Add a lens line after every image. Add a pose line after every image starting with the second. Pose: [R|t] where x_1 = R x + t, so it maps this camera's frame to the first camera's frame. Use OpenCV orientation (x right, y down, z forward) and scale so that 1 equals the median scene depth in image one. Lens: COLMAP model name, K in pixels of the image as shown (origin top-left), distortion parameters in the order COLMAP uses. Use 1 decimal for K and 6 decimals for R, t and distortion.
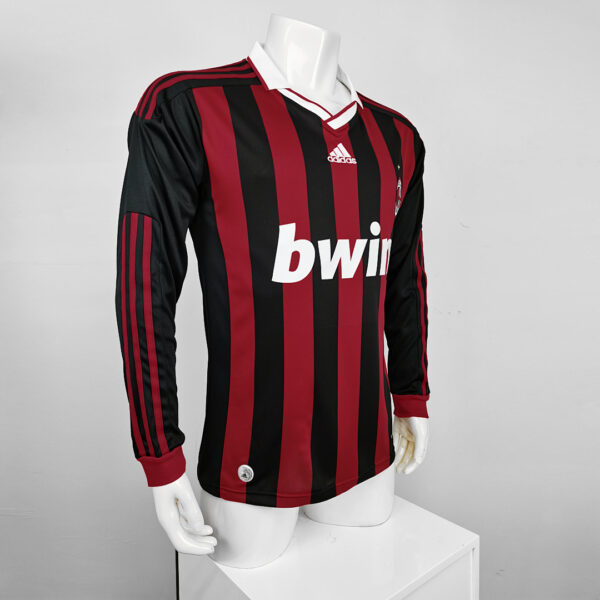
lens RADIAL K [[482.8, 0, 323.0], [0, 482.8, 300.0], [0, 0, 1]] dist [0.003803, 0.158376]
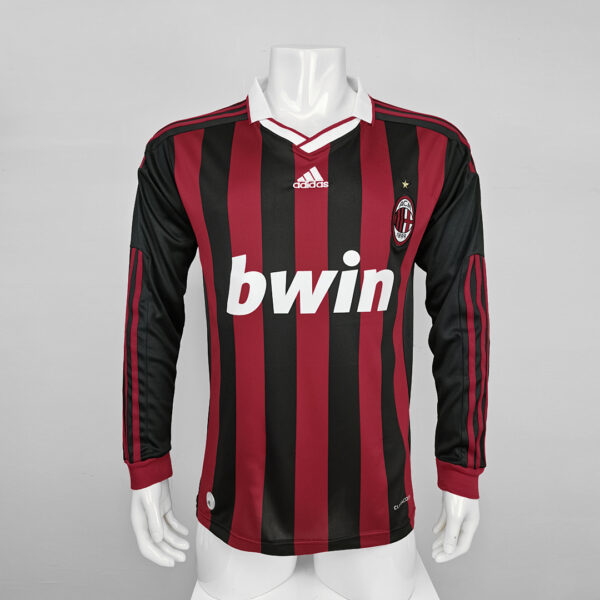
lens RADIAL K [[482.8, 0, 323.0], [0, 482.8, 300.0], [0, 0, 1]] dist [0.003803, 0.158376]
pose [[0.823424, 0.040455, -0.565983, 0.590779], [-0.065736, 0.997540, -0.024334, -0.050909], [0.563606, 0.057243, 0.824058, 0.271262]]
